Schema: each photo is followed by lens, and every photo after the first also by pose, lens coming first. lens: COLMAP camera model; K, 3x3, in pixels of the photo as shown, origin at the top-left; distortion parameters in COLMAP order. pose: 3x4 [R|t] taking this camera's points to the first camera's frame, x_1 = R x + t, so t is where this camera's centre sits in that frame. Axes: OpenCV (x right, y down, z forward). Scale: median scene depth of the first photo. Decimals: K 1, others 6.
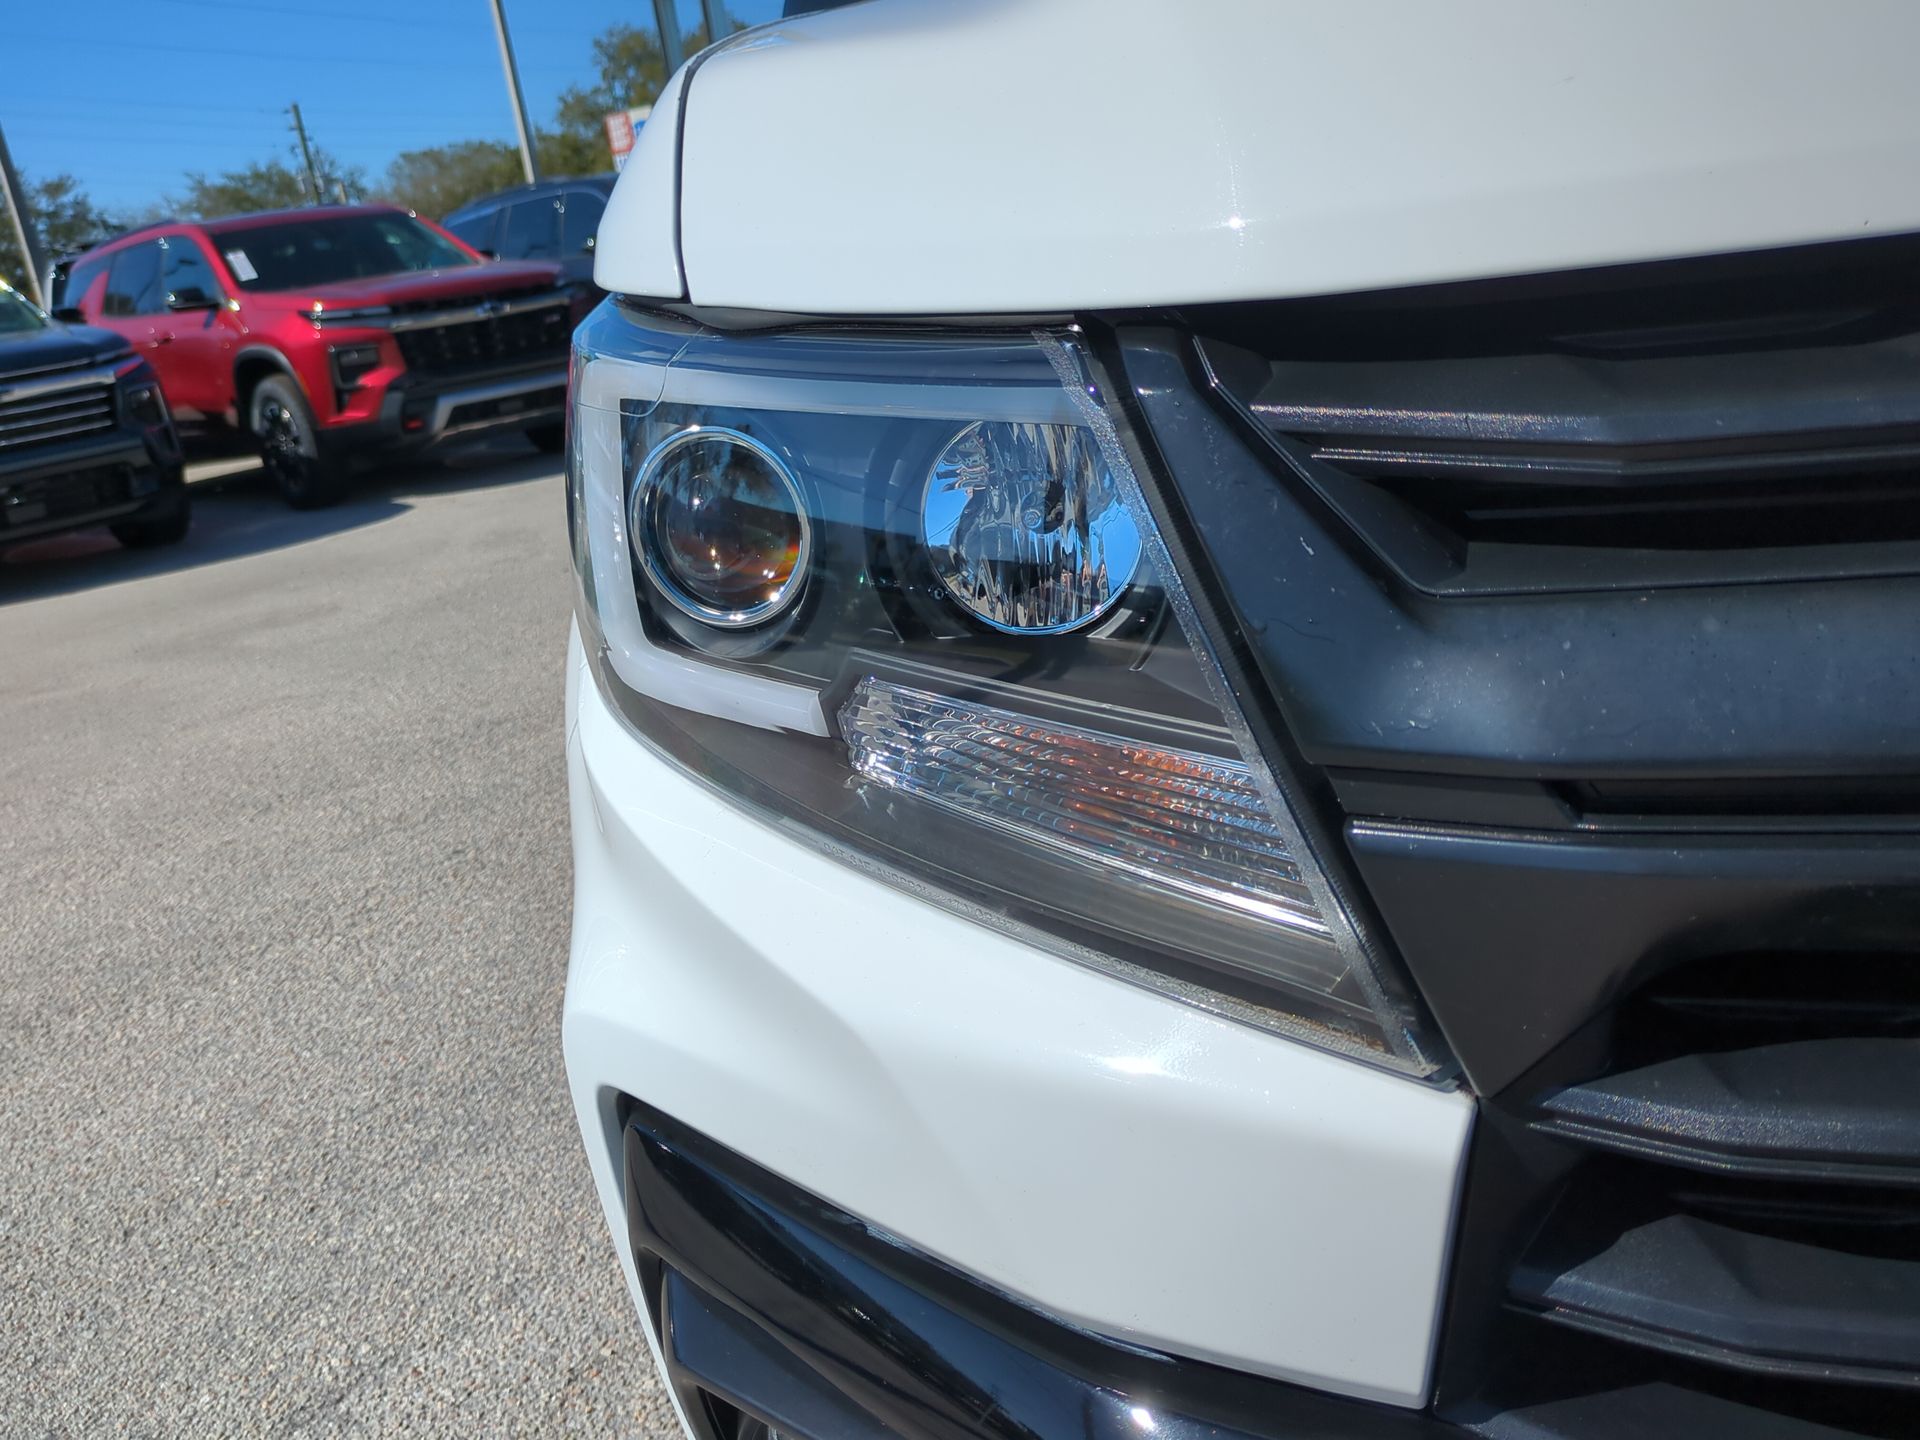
lens RADIAL K [[1676.8, 0, 986.1], [0, 1676.8, 744.0], [0, 0, 1]] dist [0.056479, -0.062300]
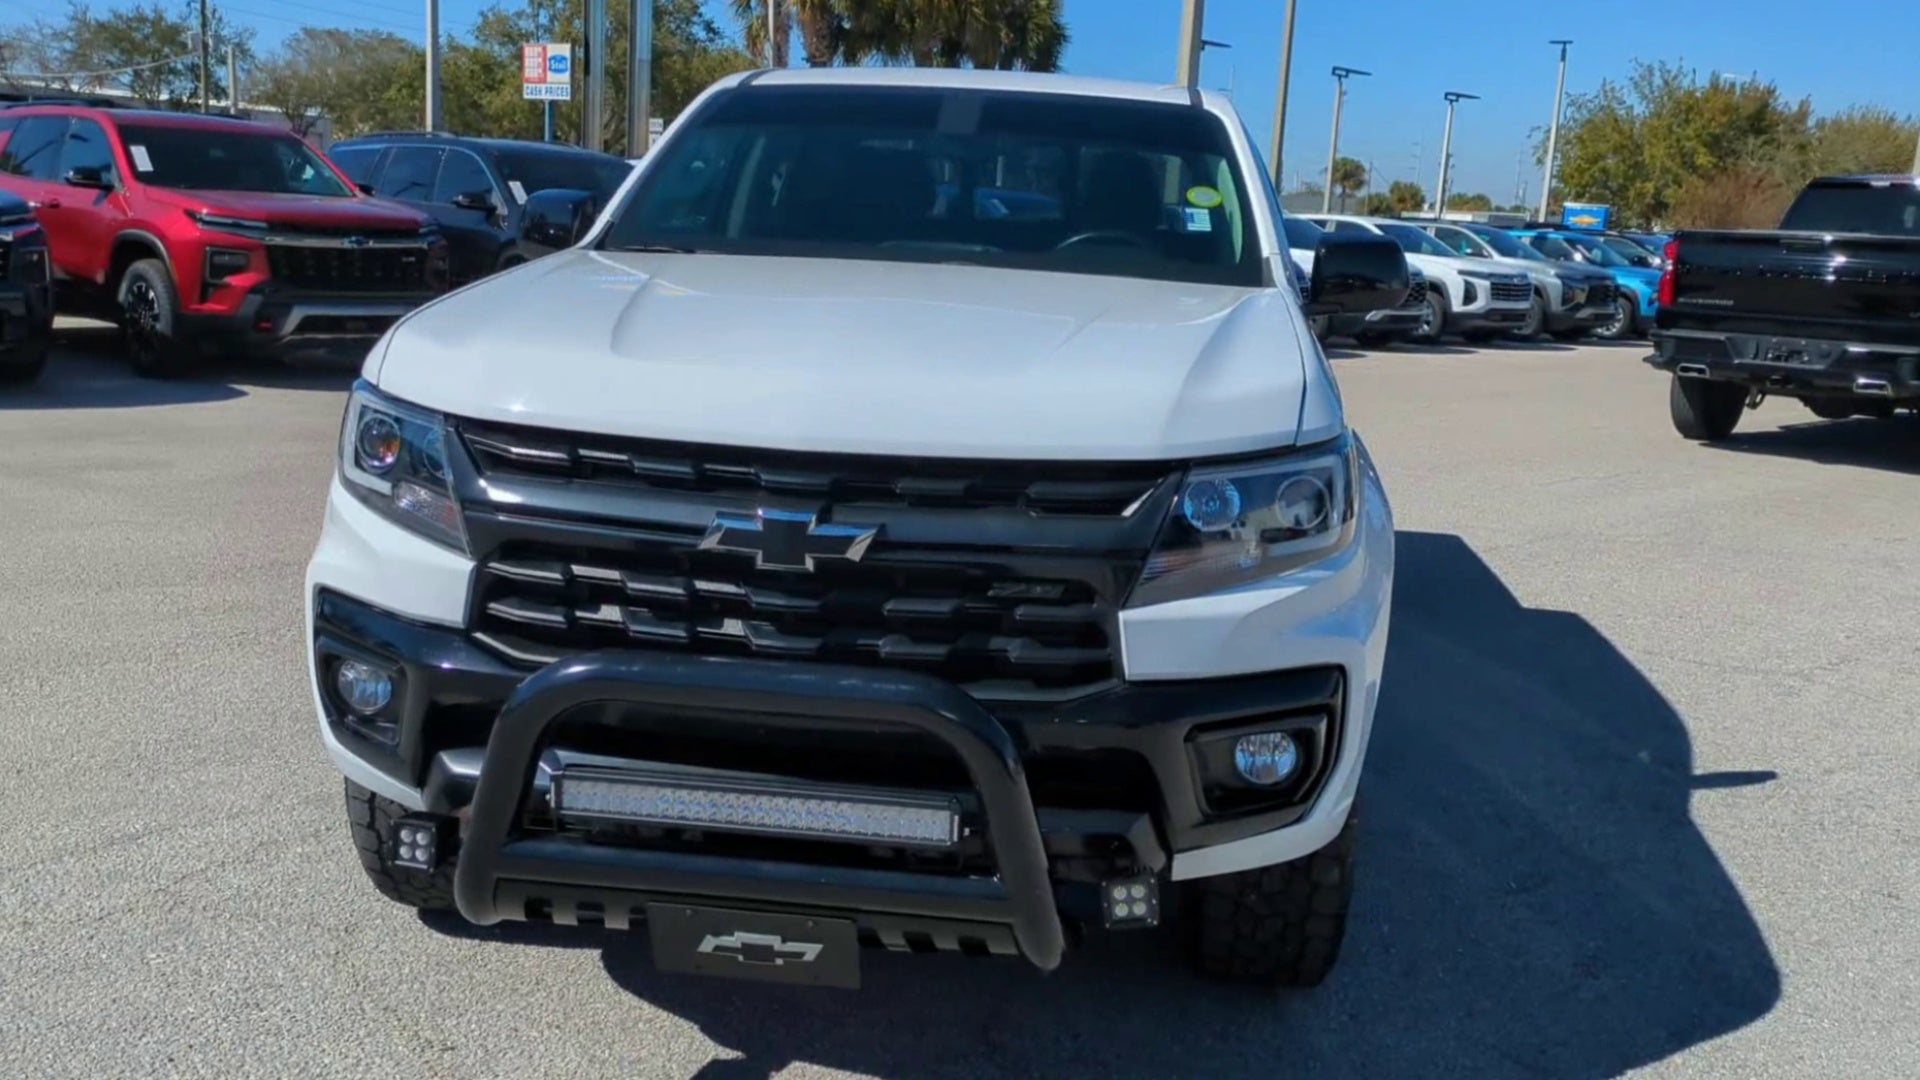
lens RADIAL K [[1781.8, 0, 960.0], [0, 1781.8, 540.0], [0, 0, 1]] dist [0.062954, -0.012704]
pose [[0.980204, 0.185985, 0.067901, 0.073317], [-0.176118, 0.975725, -0.130169, 0.031926], [-0.090462, 0.115633, 0.989164, -0.254693]]
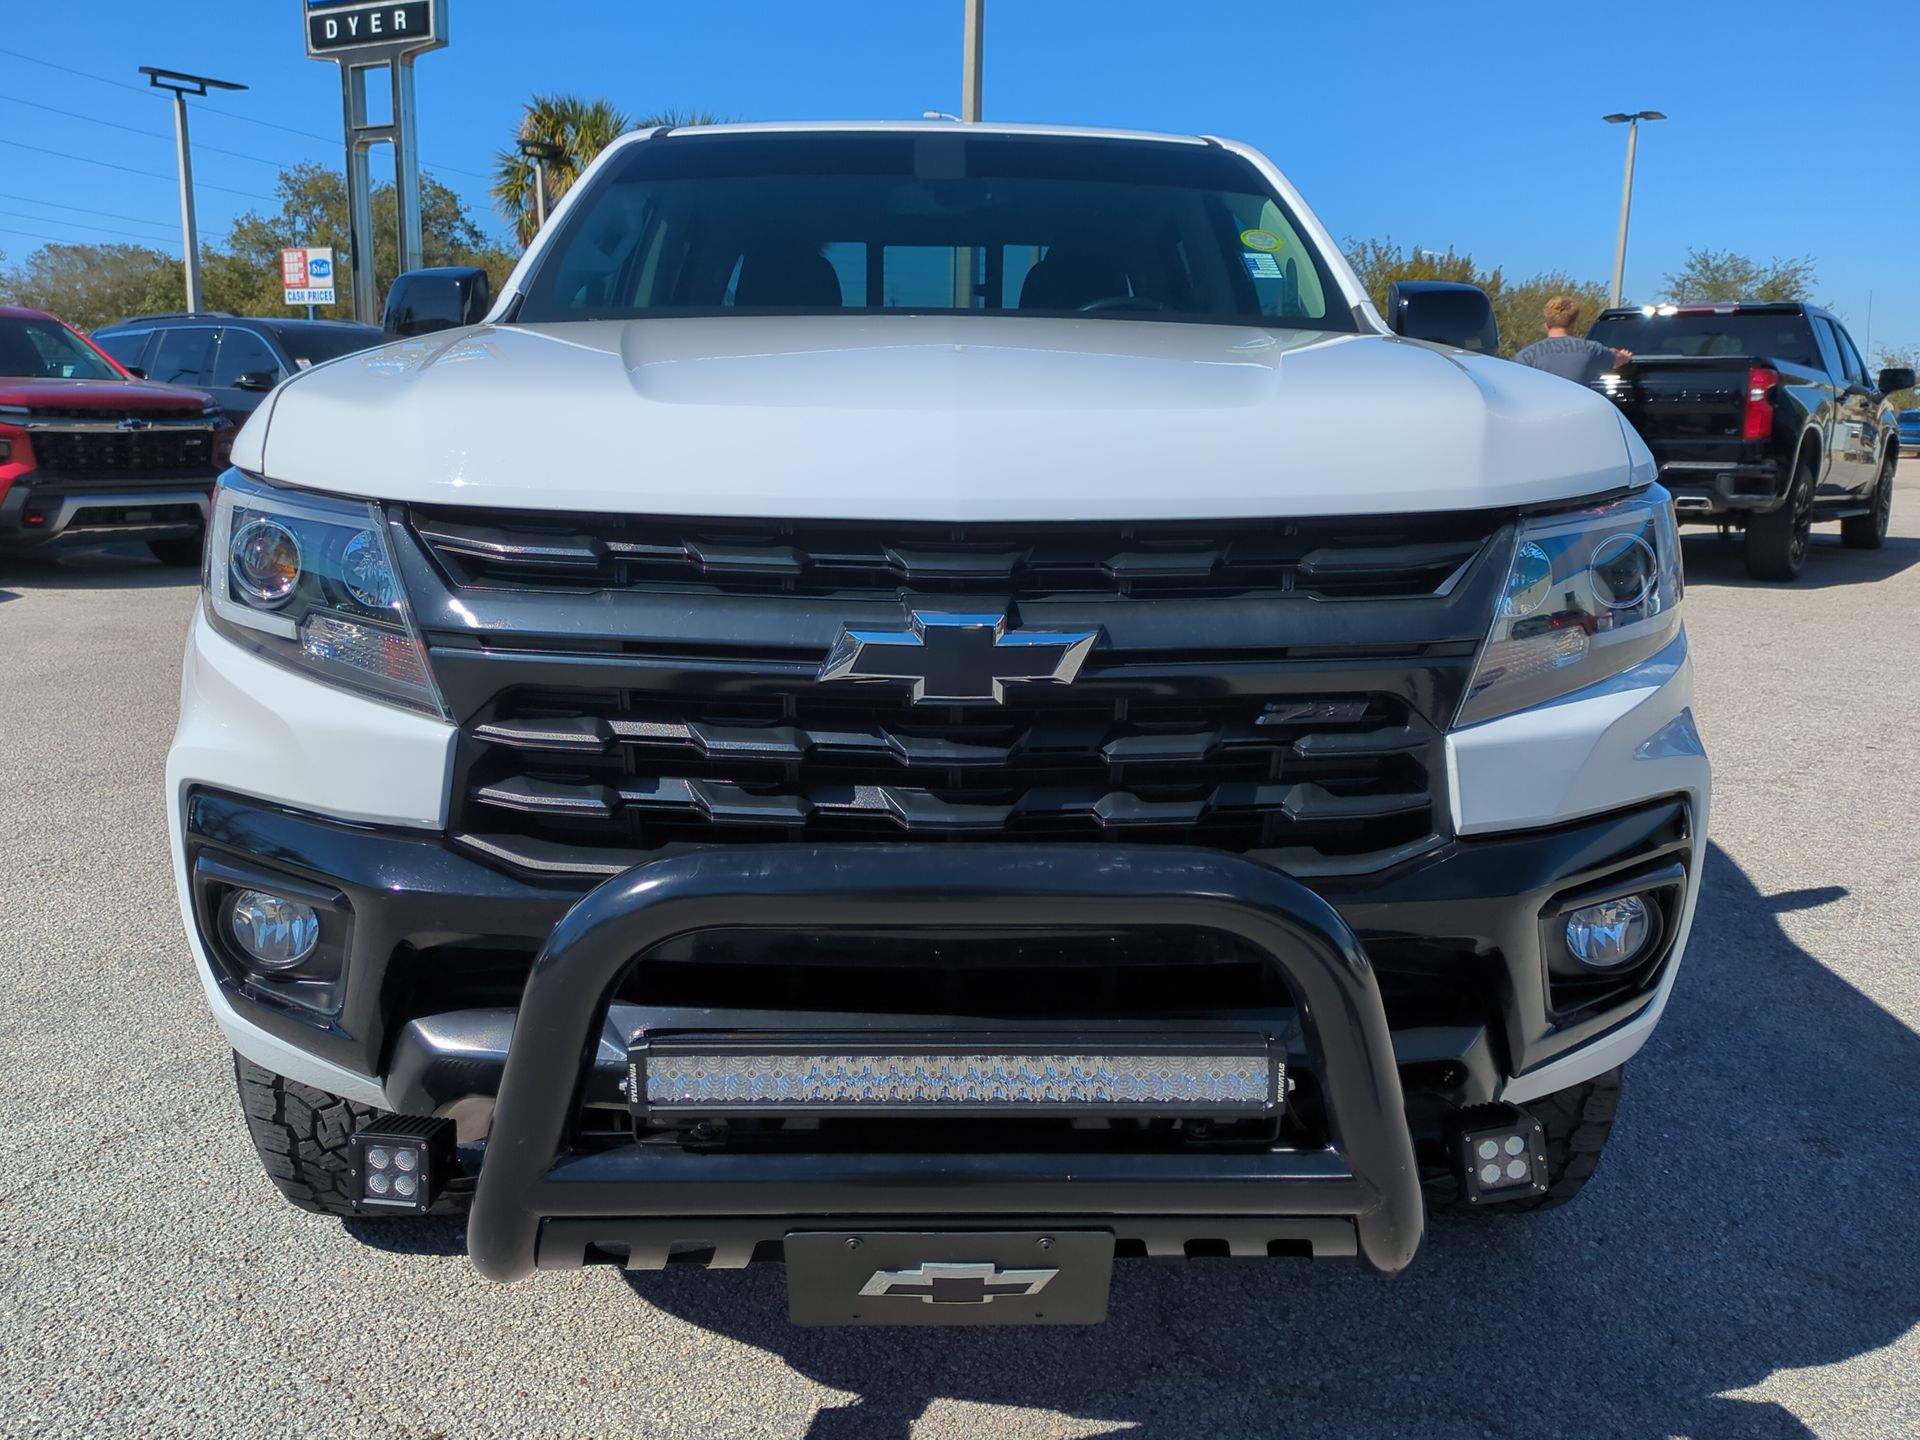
lens RADIAL K [[1676.8, 0, 986.1], [0, 1676.8, 744.0], [0, 0, 1]] dist [0.056479, -0.062300]
pose [[0.970777, 0.121117, 0.207178, 0.033091], [-0.095125, 0.986788, -0.131153, 0.031213], [-0.220326, 0.107612, 0.969472, -0.139641]]
